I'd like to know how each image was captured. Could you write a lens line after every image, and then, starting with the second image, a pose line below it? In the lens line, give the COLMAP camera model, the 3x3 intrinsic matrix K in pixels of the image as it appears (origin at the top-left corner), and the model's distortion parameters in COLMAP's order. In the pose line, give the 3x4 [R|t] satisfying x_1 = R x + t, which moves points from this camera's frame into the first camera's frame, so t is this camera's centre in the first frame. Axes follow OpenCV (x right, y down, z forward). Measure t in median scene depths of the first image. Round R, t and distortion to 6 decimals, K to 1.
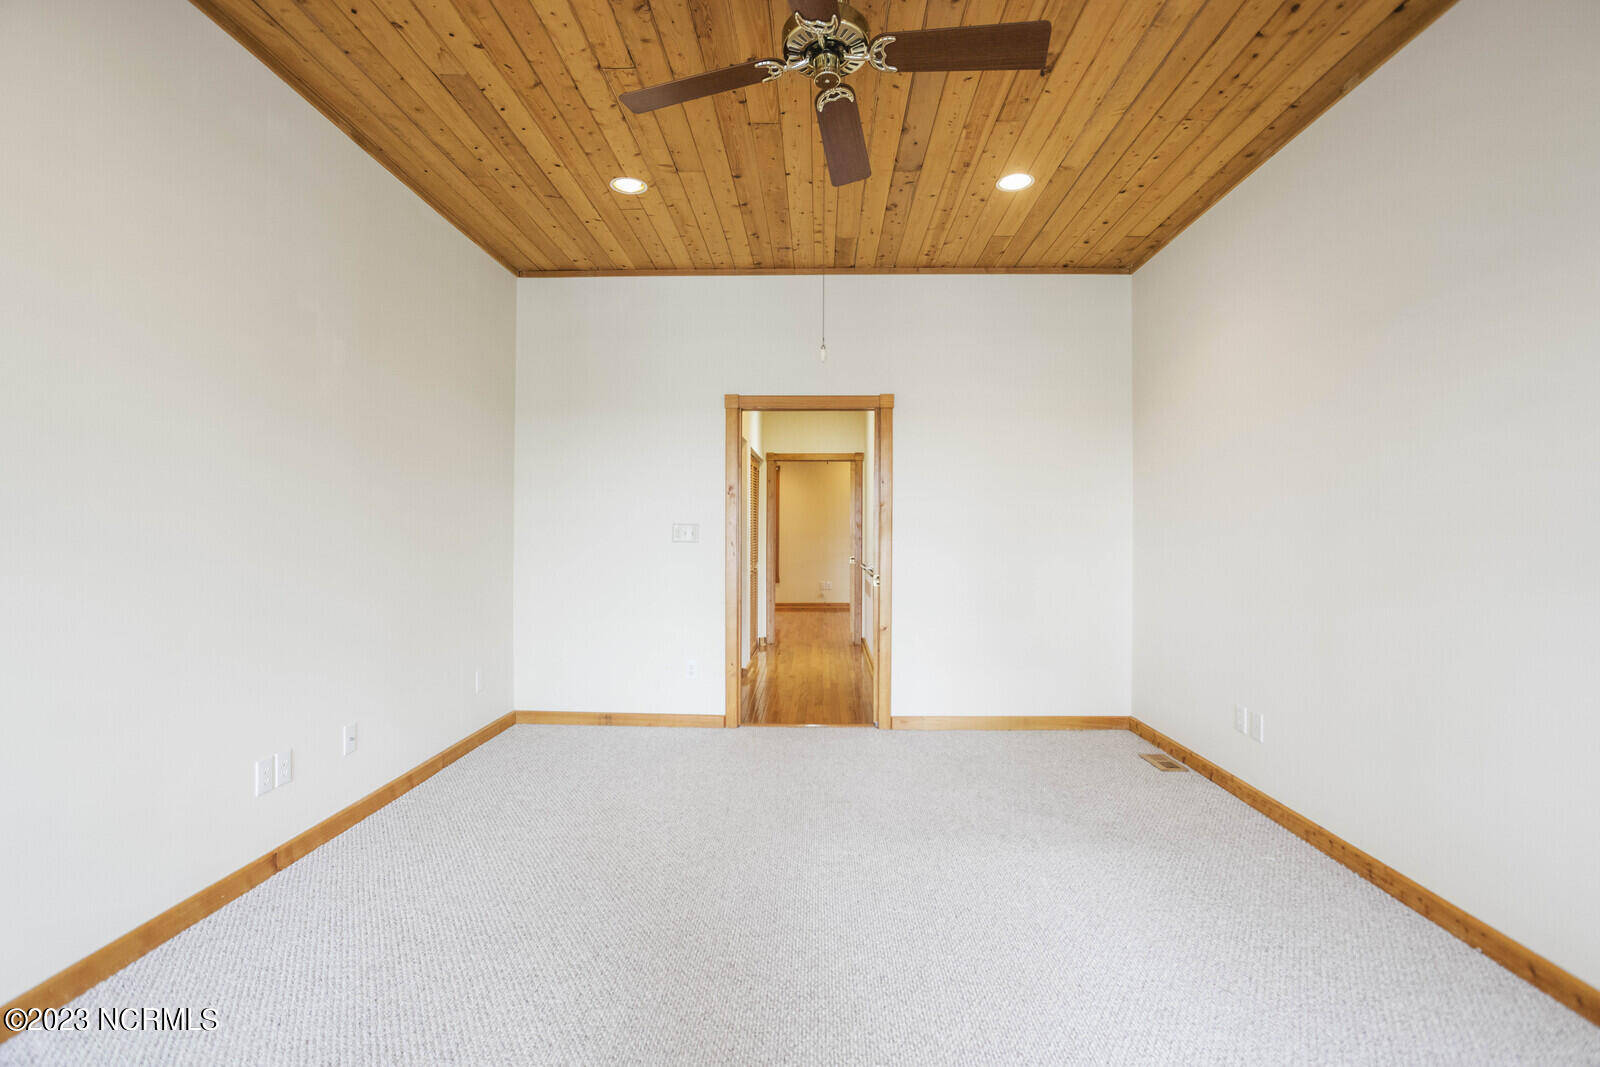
lens RADIAL K [[772.6, 0, 807.7], [0, 772.6, 532.0], [0, 0, 1]] dist [-0.030201, 0.013244]
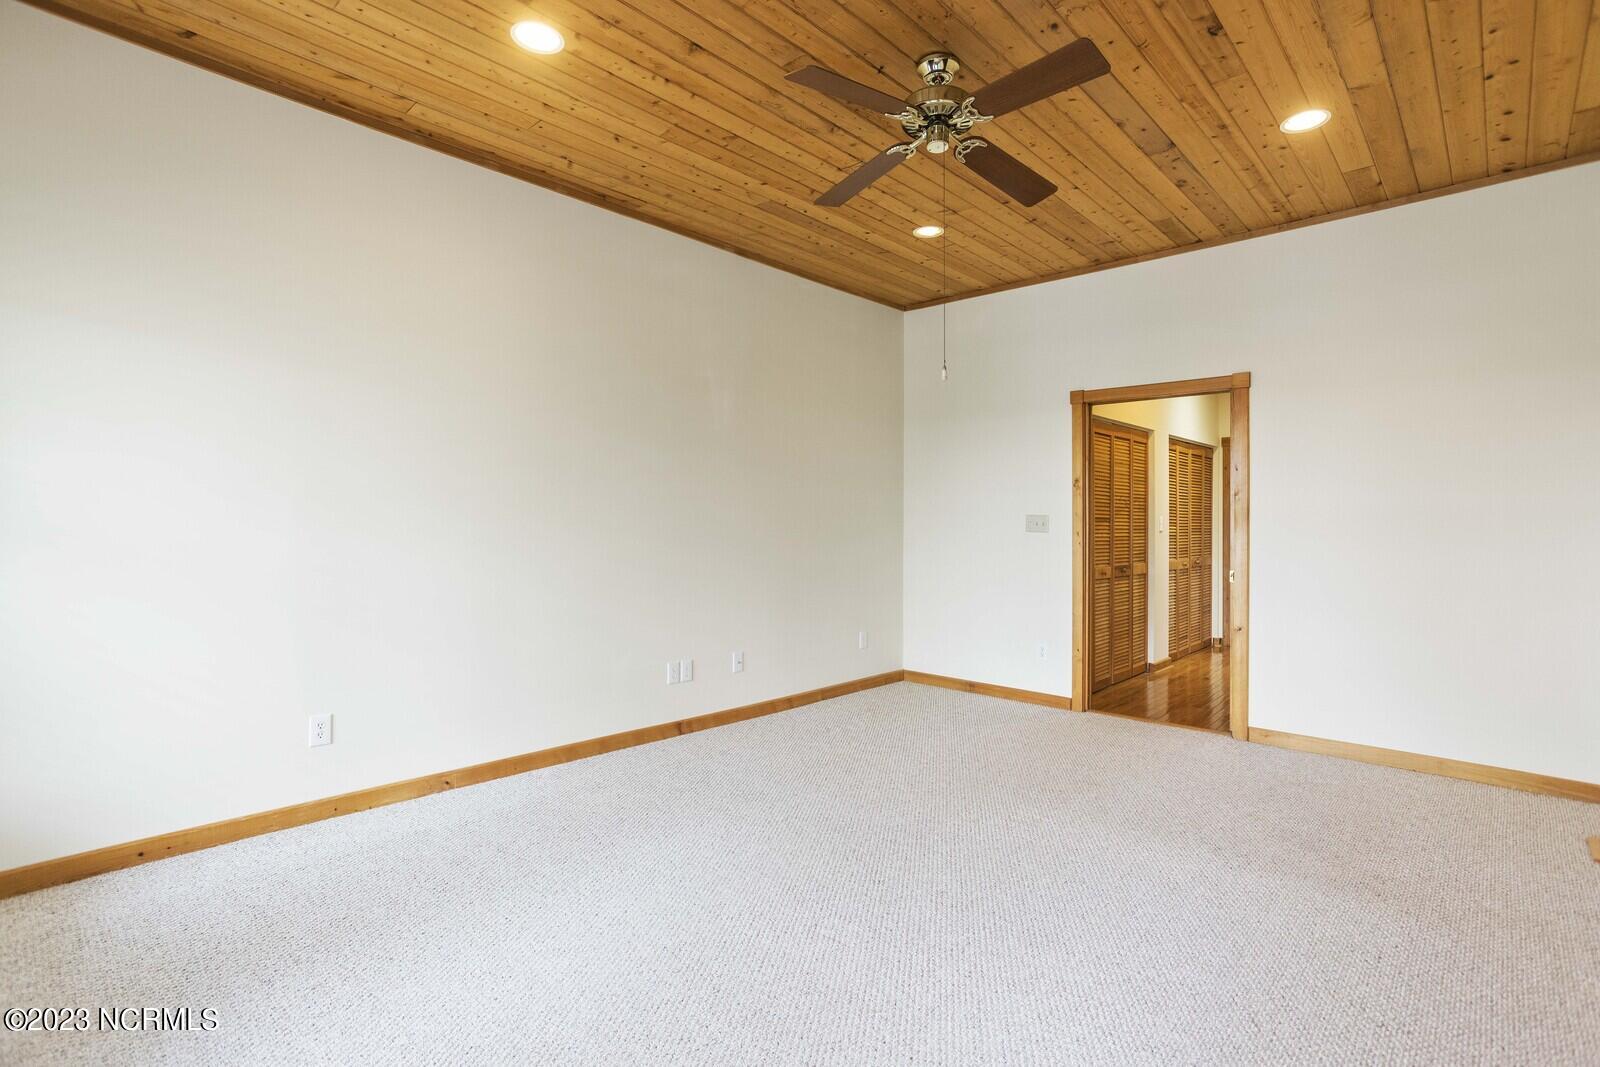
lens RADIAL K [[772.6, 0, 798.7], [0, 772.6, 531.0], [0, 0, 1]] dist [-0.030201, 0.013244]
pose [[0.746246, 0.011533, -0.665571, 0.350115], [-0.004300, 0.999913, 0.012505, -0.000888], [0.665657, -0.006470, 0.746230, -0.023622]]
